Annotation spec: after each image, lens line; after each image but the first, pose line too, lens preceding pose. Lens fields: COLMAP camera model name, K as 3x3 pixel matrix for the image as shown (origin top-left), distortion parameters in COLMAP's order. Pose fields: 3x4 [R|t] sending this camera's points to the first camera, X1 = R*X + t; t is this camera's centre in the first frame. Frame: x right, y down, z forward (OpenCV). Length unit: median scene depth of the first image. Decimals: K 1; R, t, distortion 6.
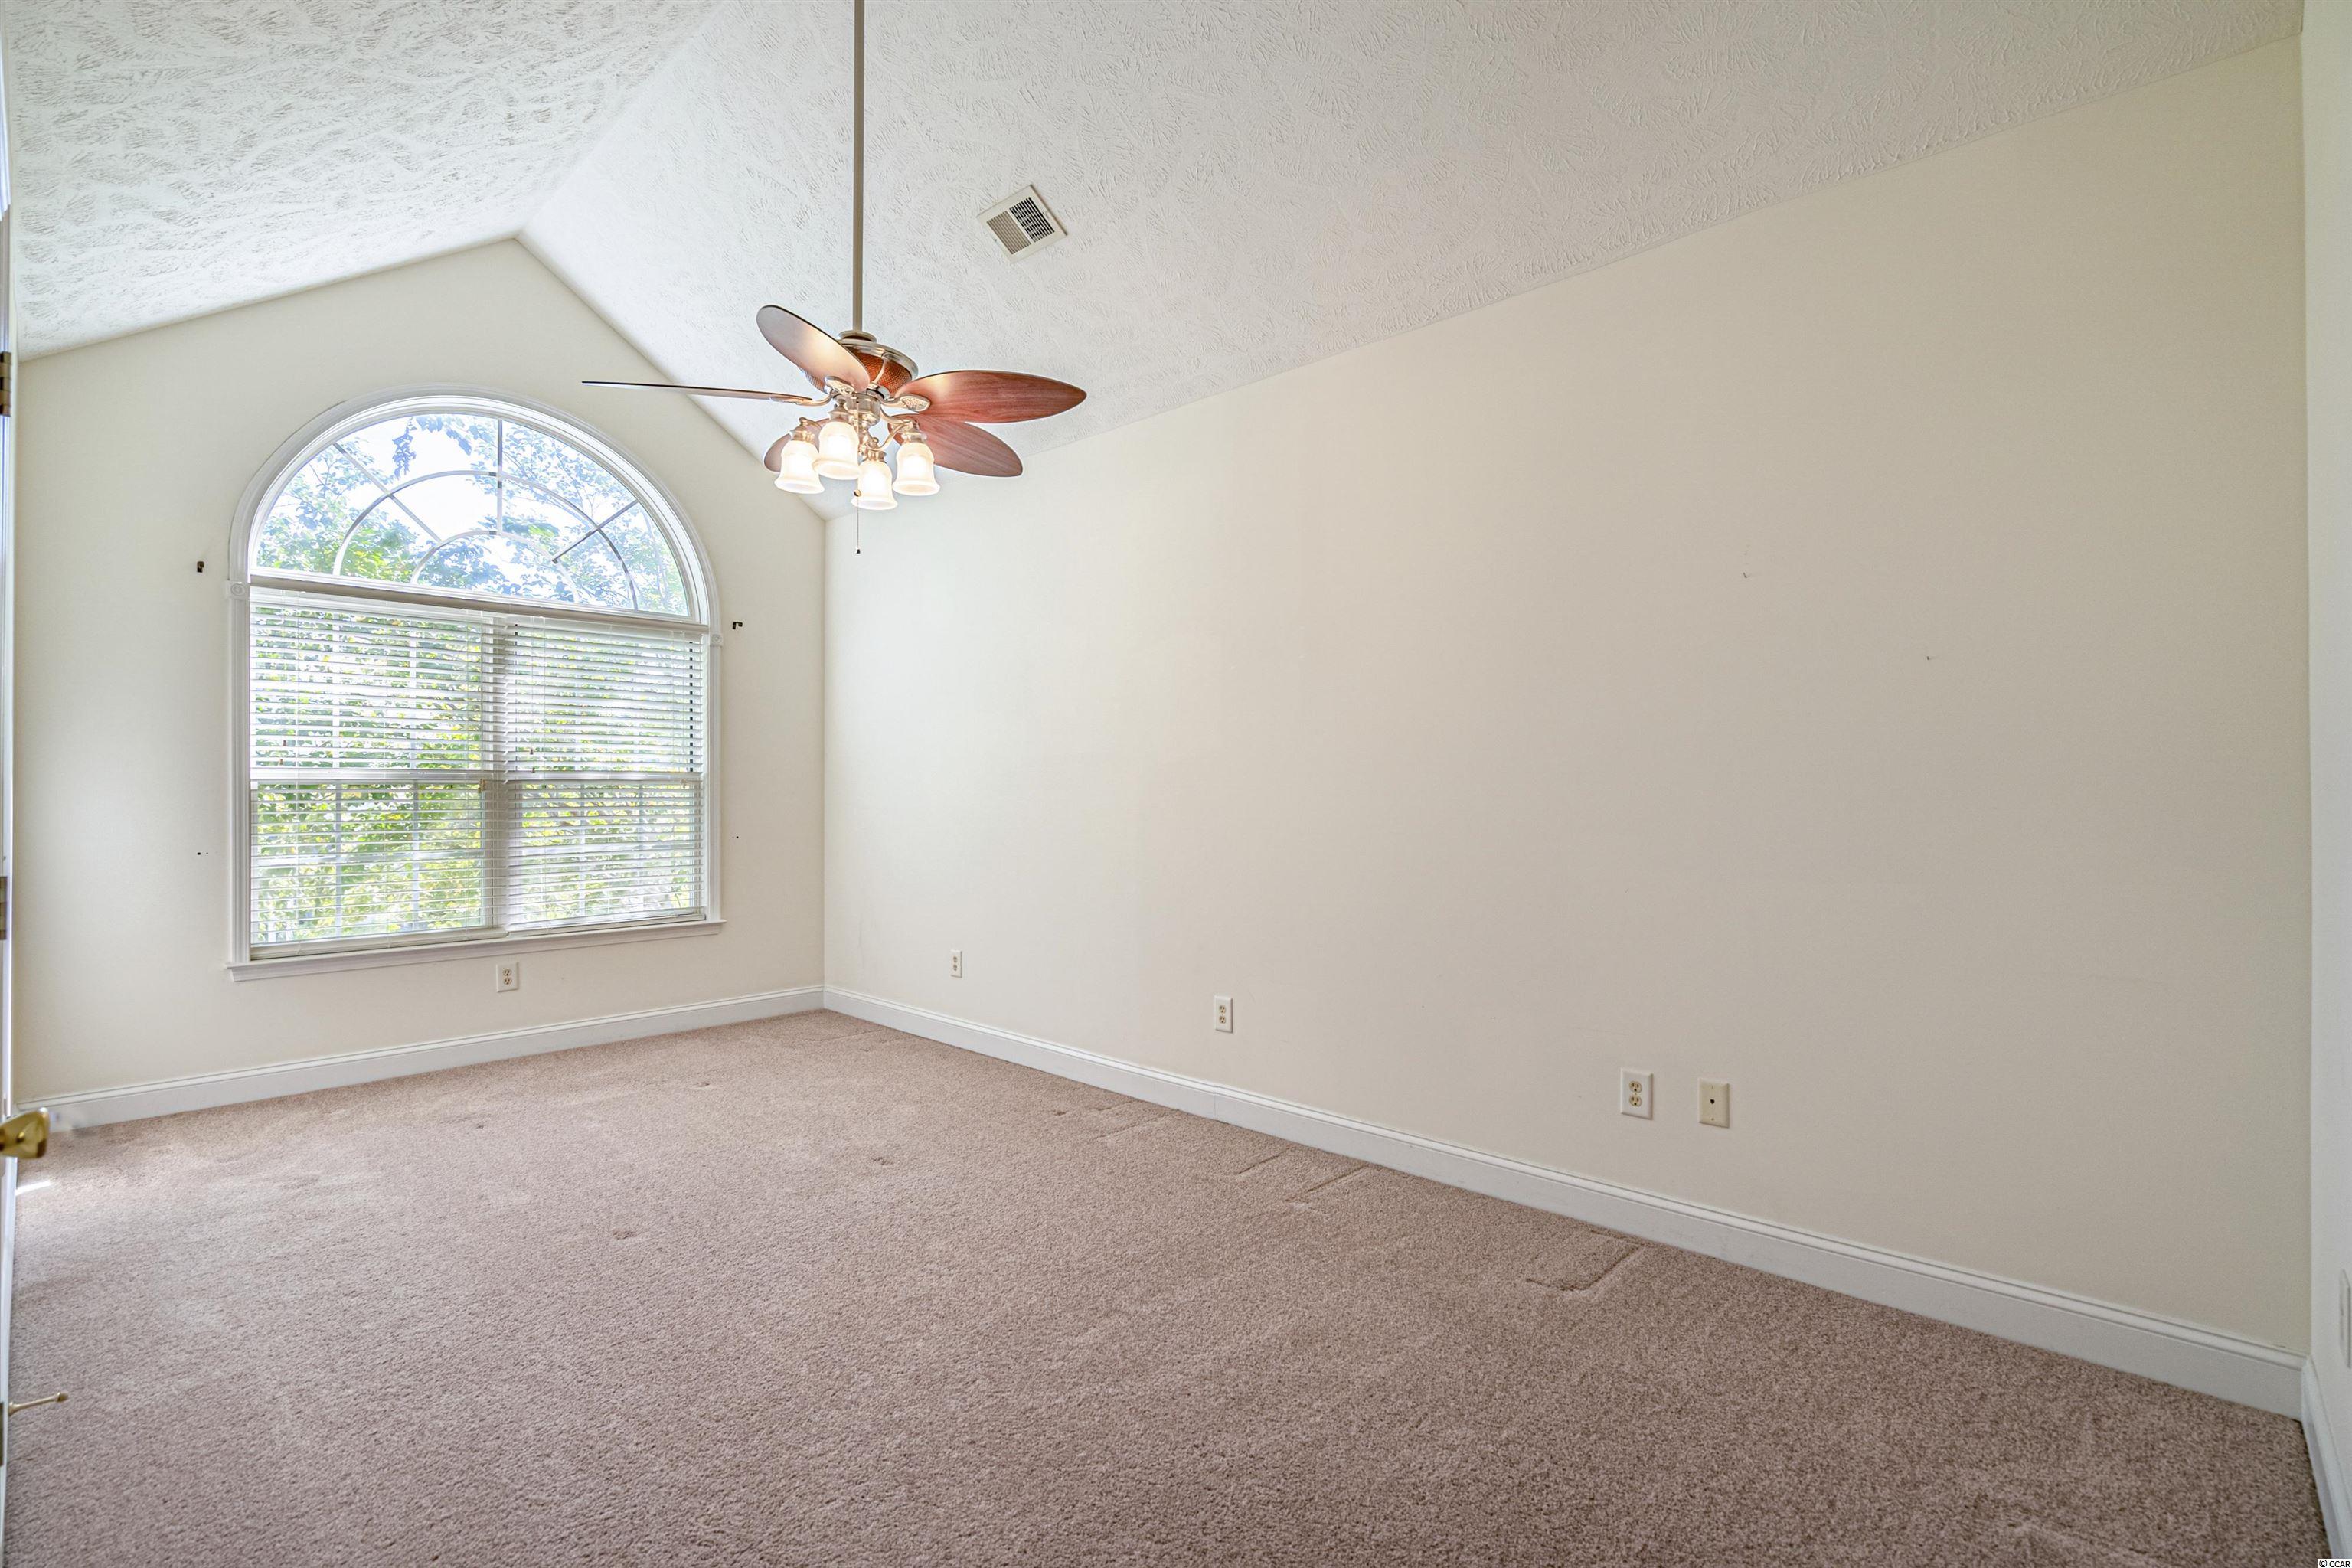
lens RADIAL K [[1077.1, 0, 1175.6], [0, 1077.1, 784.1], [0, 0, 1]] dist [-0.010064, 0.003514]
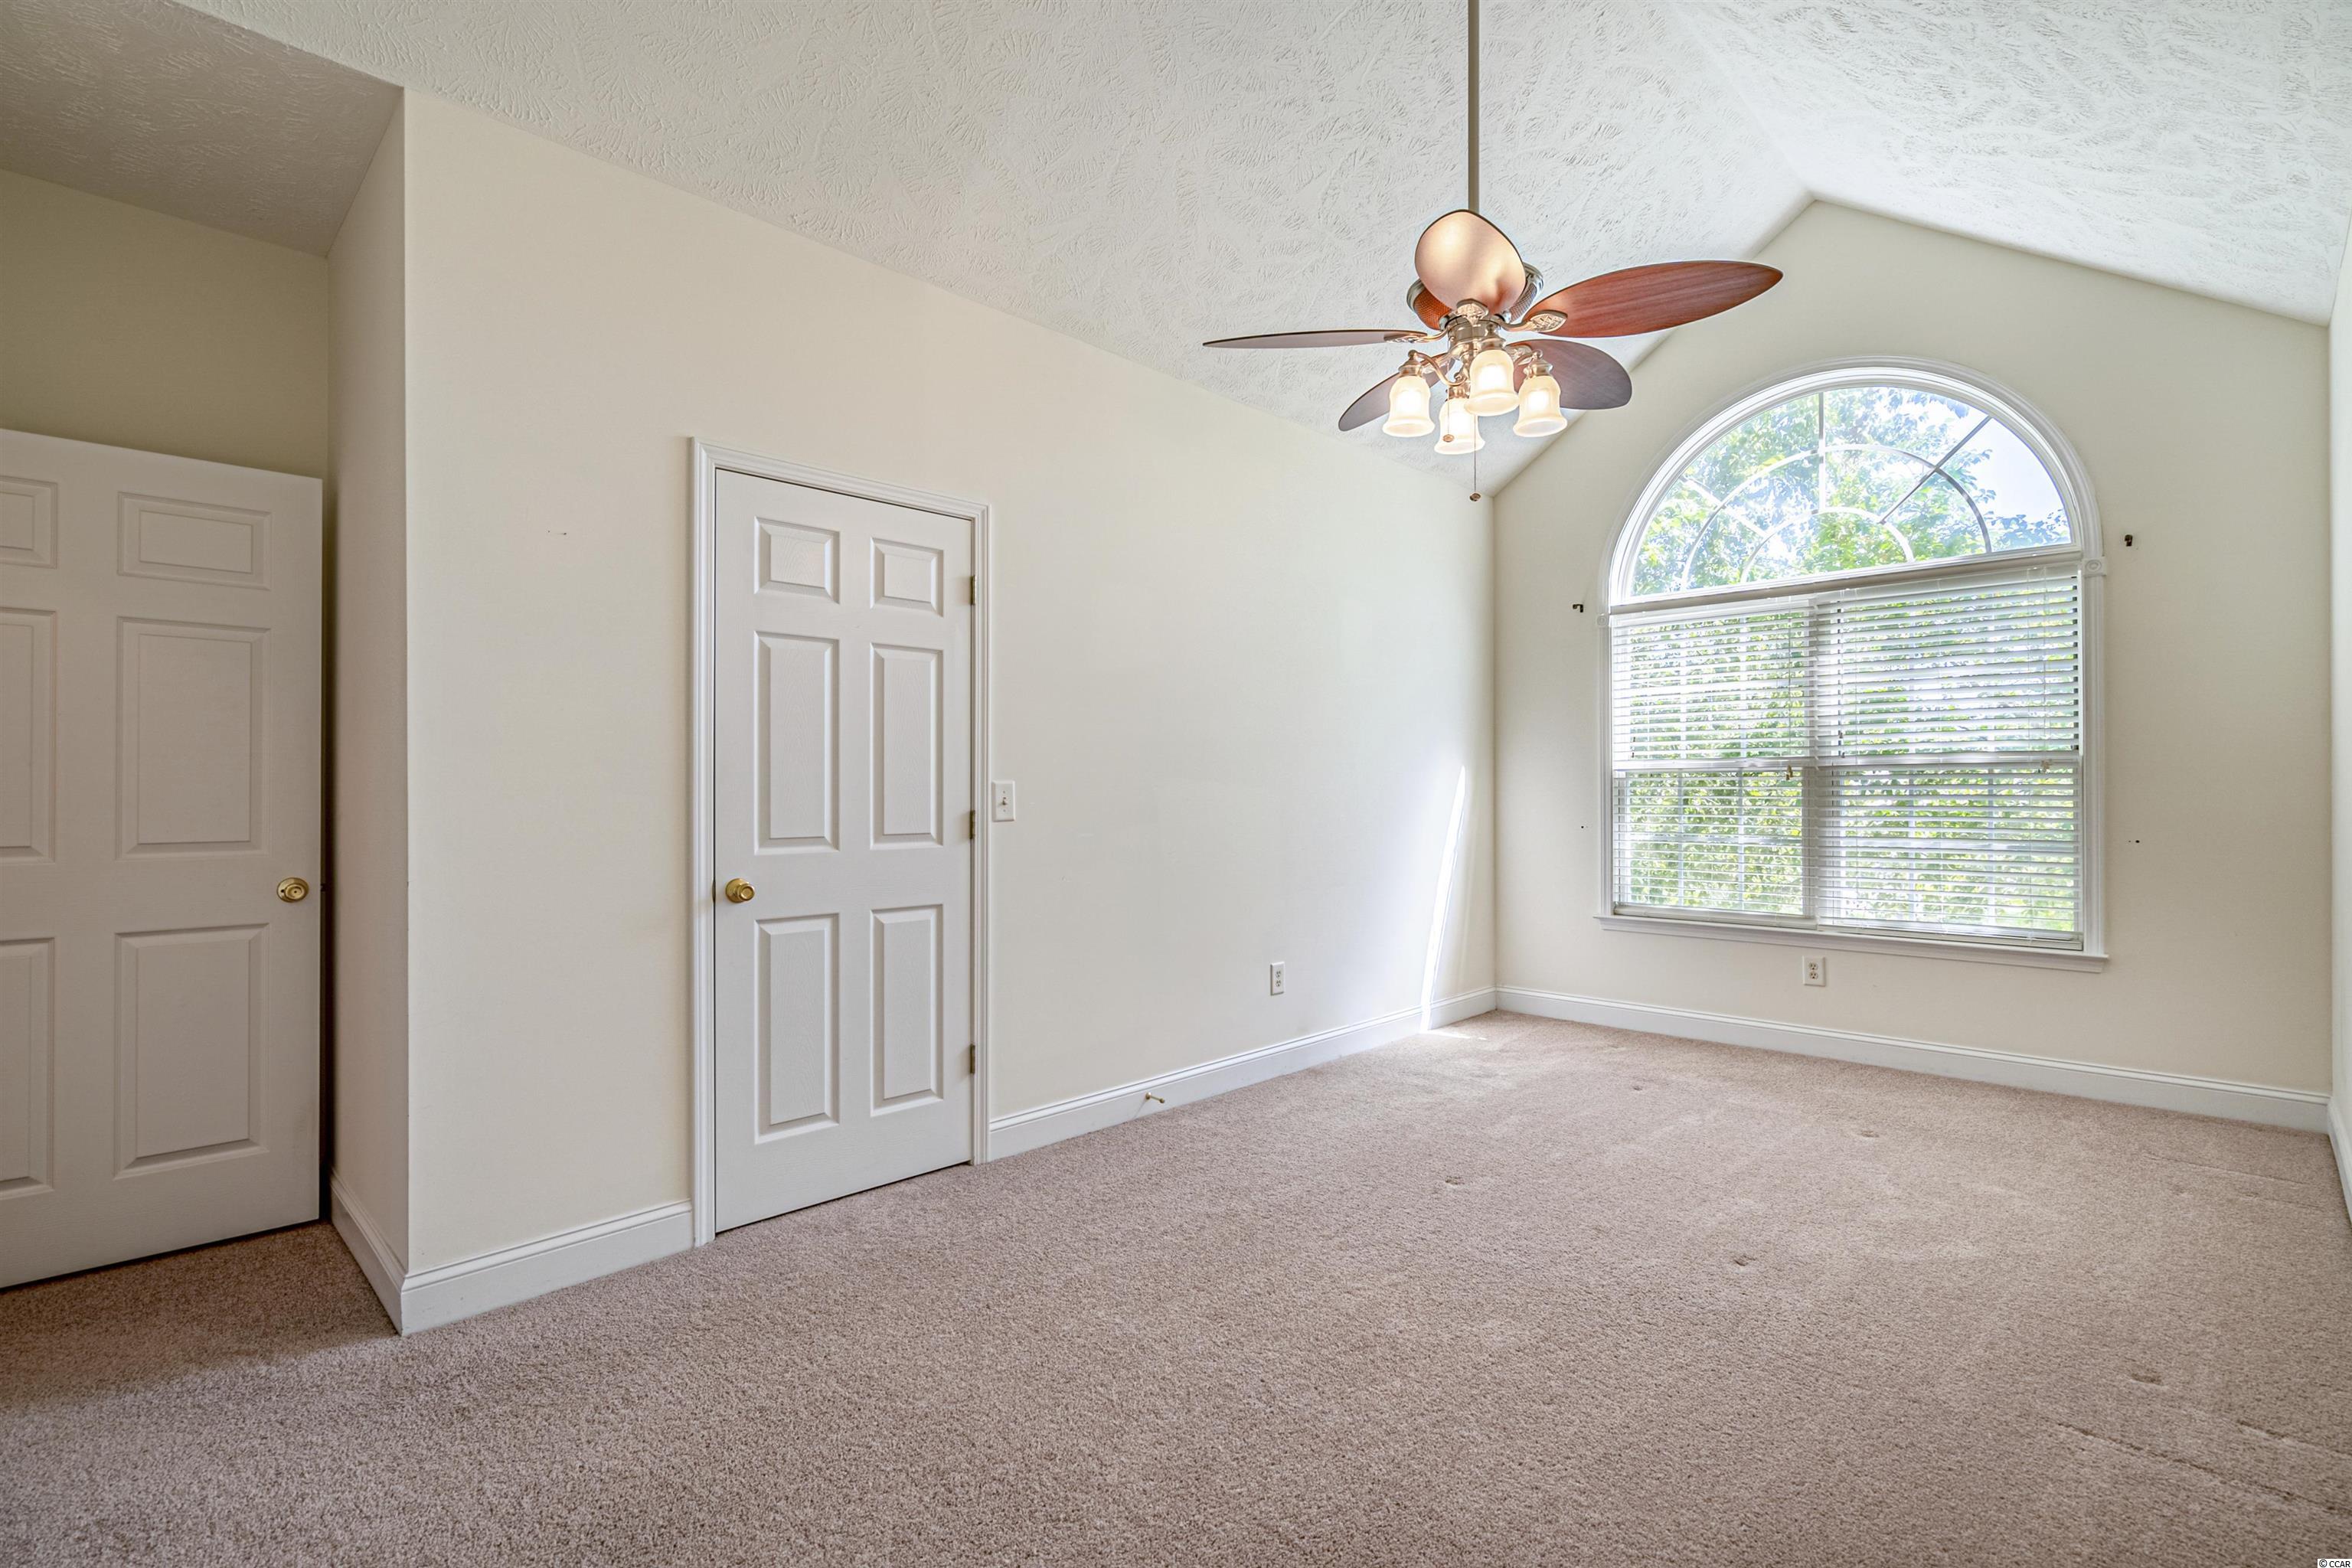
lens RADIAL K [[1077.1, 0, 1178.7], [0, 1077.1, 783.0], [0, 0, 1]] dist [-0.010064, 0.003514]
pose [[-0.014238, -0.006685, -0.999876, 0.329251], [0.005749, 0.999961, -0.006767, 0.013821], [0.999882, -0.005845, -0.014199, 0.421522]]
